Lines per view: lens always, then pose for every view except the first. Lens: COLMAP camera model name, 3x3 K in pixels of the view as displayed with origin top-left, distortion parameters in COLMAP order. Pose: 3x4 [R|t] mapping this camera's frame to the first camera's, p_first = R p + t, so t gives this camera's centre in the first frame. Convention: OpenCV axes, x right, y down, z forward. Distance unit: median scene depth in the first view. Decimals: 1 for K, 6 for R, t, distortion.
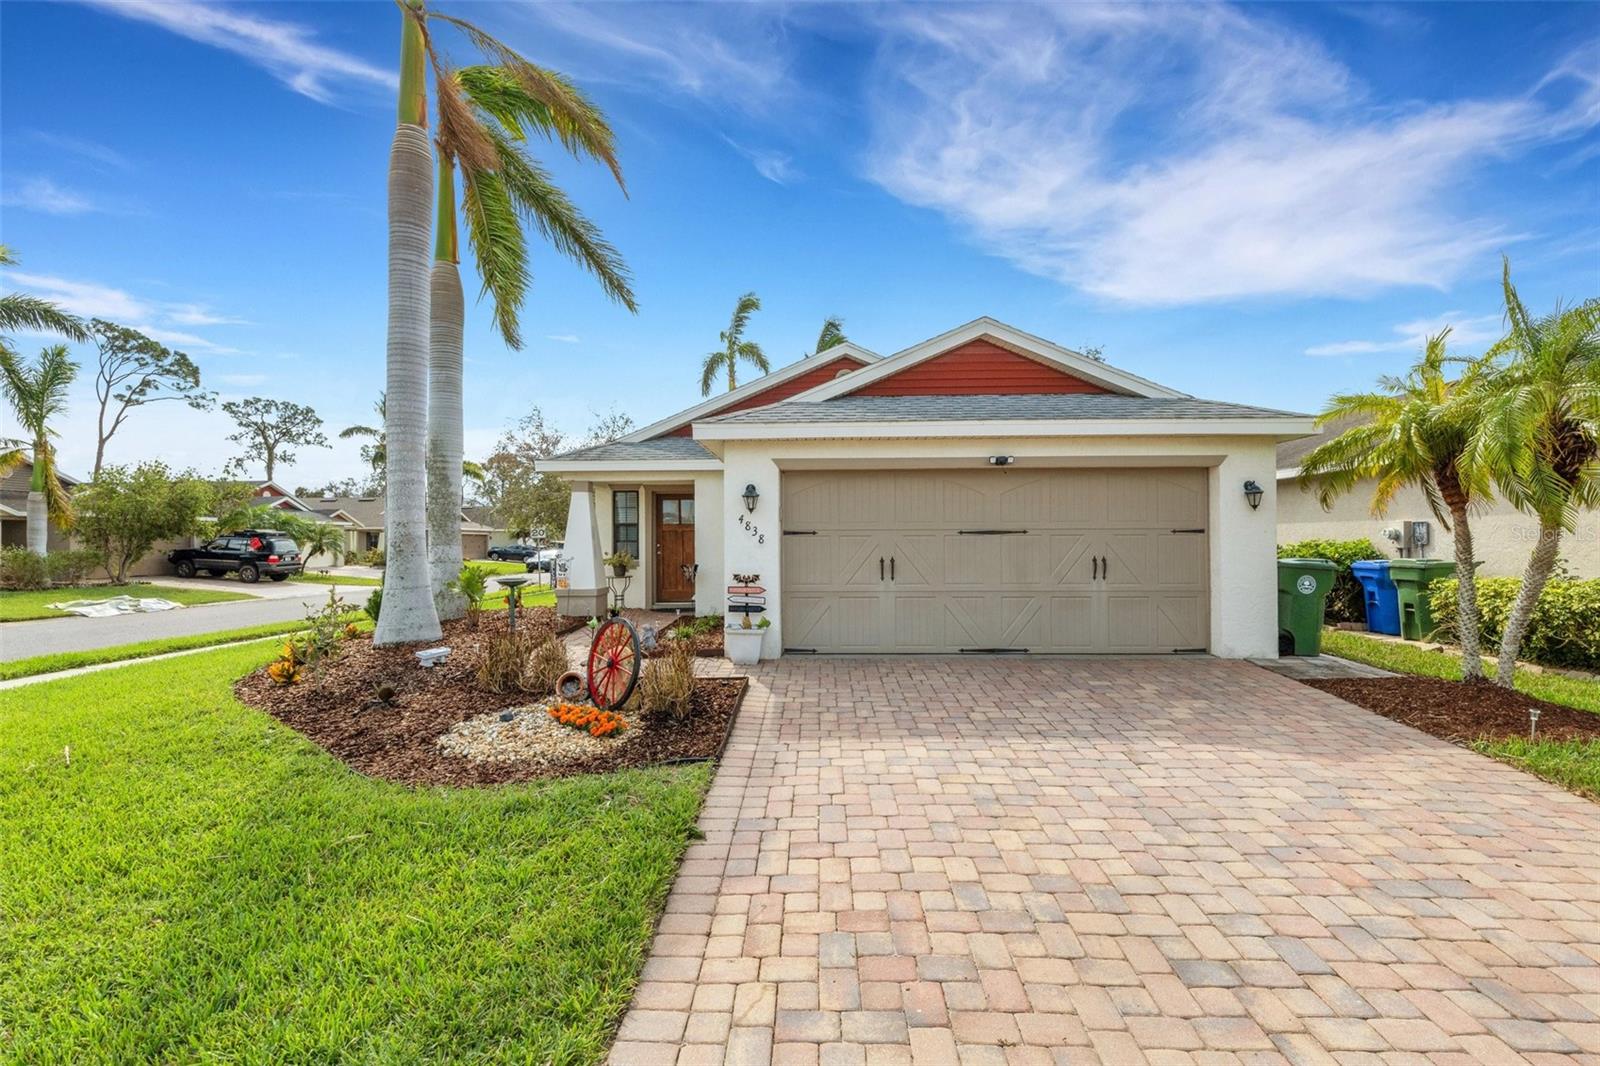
lens RADIAL K [[733.2, 0, 800.7], [0, 733.2, 526.0], [0, 0, 1]] dist [0.011571, -0.001670]
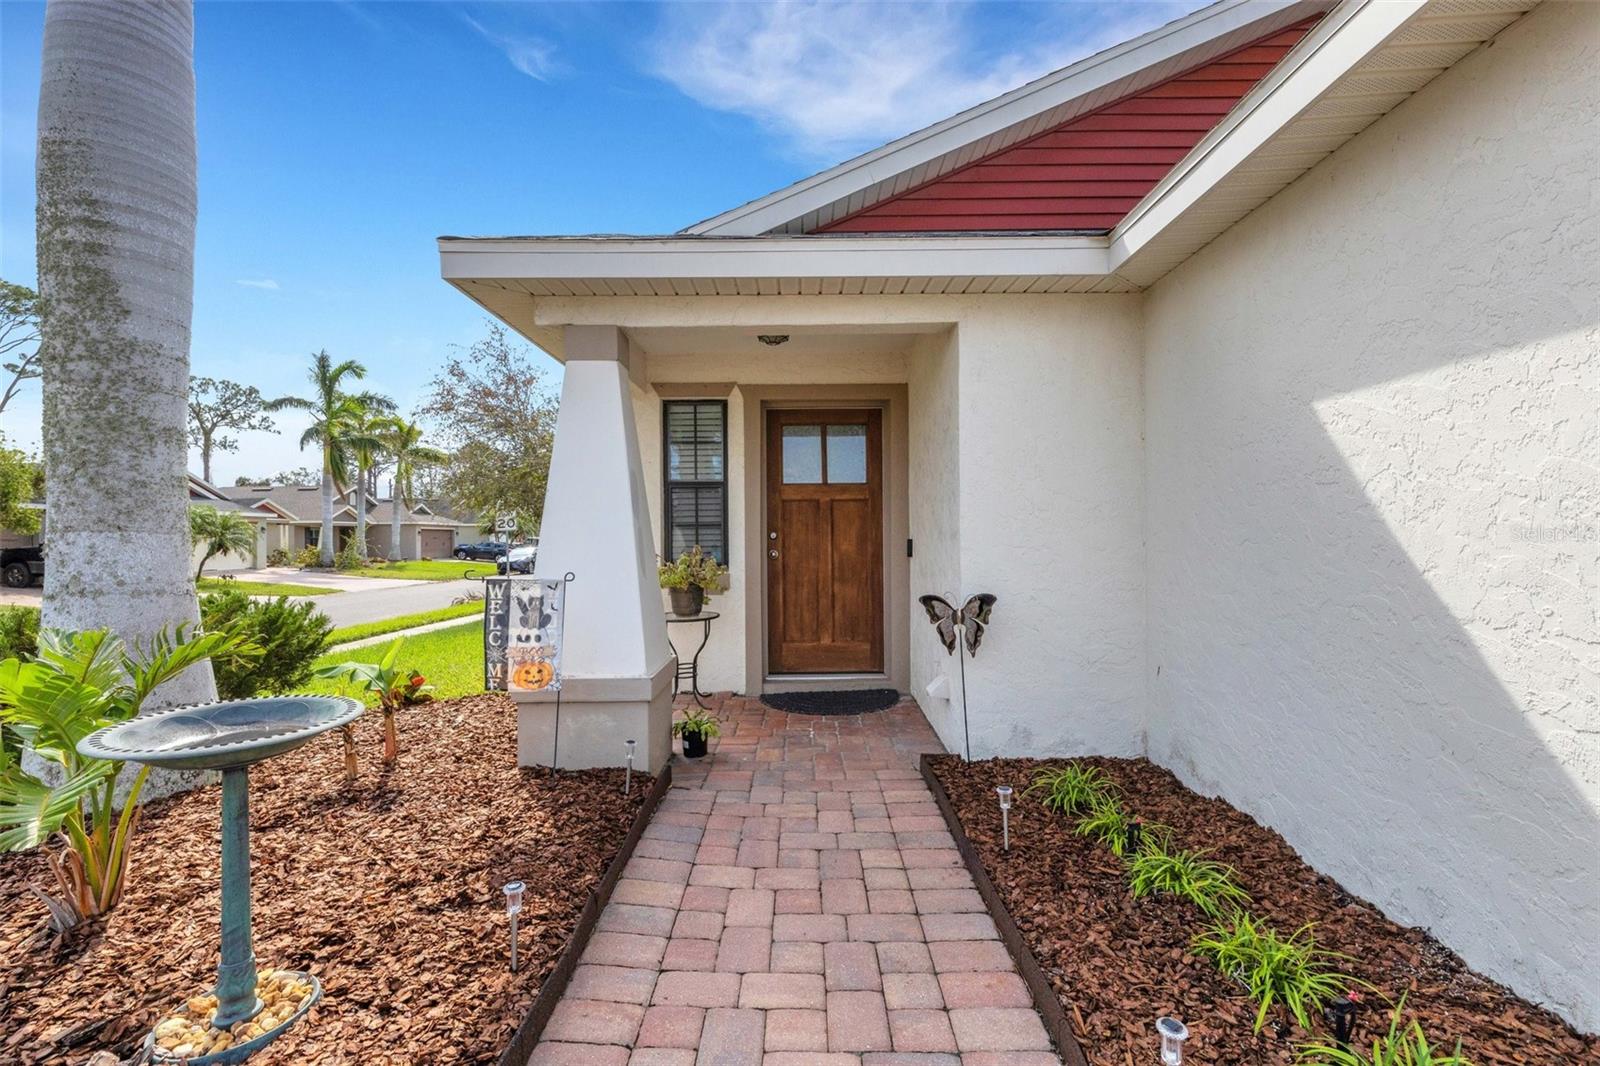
lens RADIAL K [[733.2, 0, 796.7], [0, 733.2, 534.1], [0, 0, 1]] dist [0.011571, -0.001670]
pose [[0.999790, -0.001860, 0.020390, -0.229202], [0.001552, 0.999885, 0.015092, 0.023522], [-0.020415, -0.015058, 0.999678, 0.715709]]
